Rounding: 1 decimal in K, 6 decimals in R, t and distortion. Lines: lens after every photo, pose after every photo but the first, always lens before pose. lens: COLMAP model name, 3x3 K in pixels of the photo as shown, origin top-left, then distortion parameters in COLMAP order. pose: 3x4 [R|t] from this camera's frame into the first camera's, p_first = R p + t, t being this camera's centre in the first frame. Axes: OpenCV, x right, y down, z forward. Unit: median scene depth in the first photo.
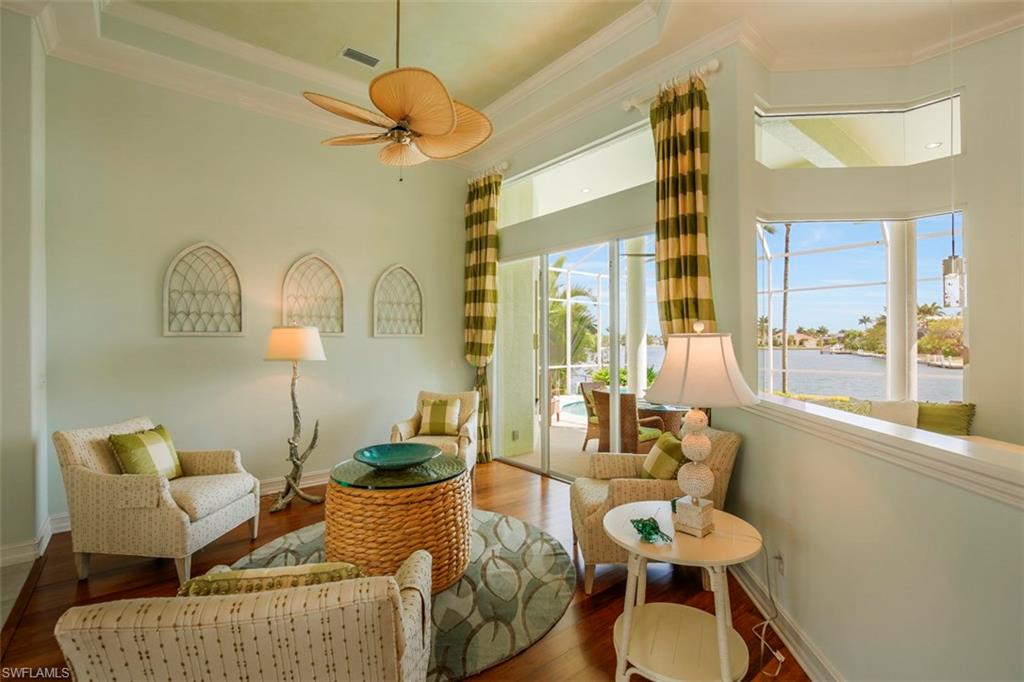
lens RADIAL K [[469.9, 0, 511.5], [0, 469.9, 339.2], [0, 0, 1]] dist [-0.006194, 0.000916]
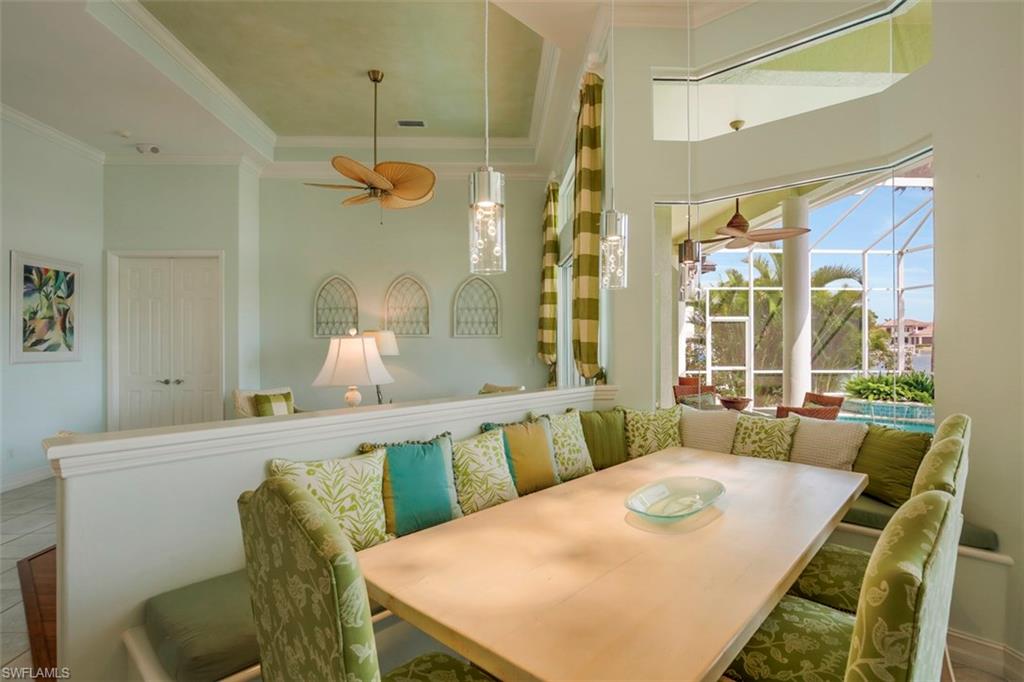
lens RADIAL K [[493.3, 0, 507.8], [0, 493.3, 332.5], [0, 0, 1]] dist [-0.004627, -0.000139]
pose [[0.802105, -0.010936, -0.597083, 0.616410], [0.004613, 0.999916, -0.012117, -0.001105], [0.597165, 0.006964, 0.802088, 0.054438]]
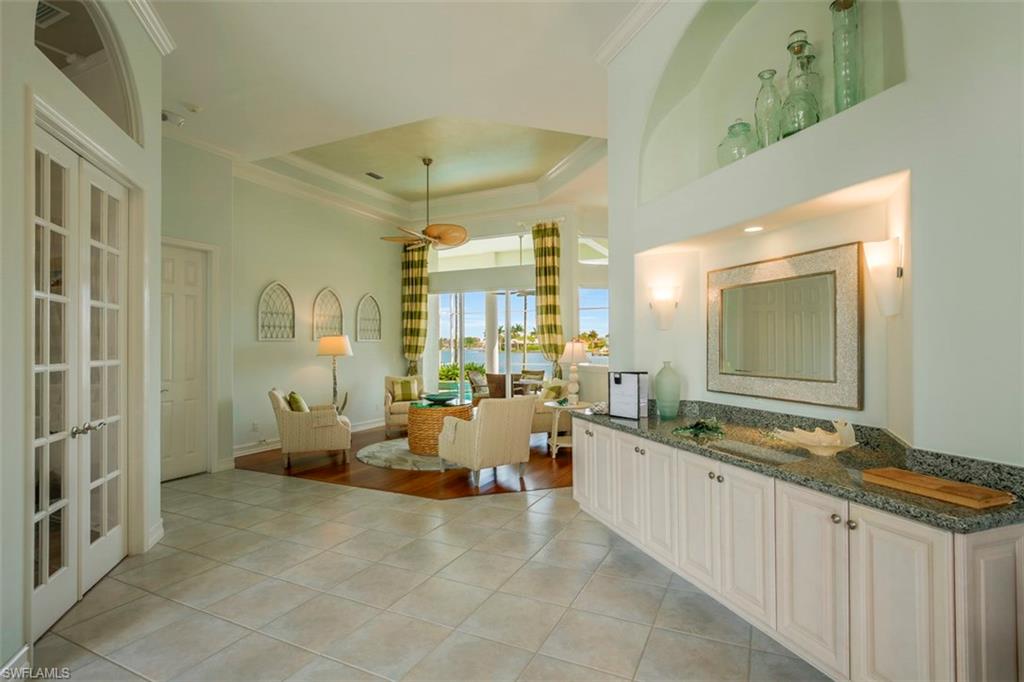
lens RADIAL K [[515.1, 0, 506.2], [0, 515.1, 341.9], [0, 0, 1]] dist [0.004017, 0.000164]
pose [[0.913263, 0.003067, 0.407358, -0.559852], [-0.003074, 0.999995, -0.000637, -0.003097], [-0.407358, -0.000670, 0.913268, -0.776512]]
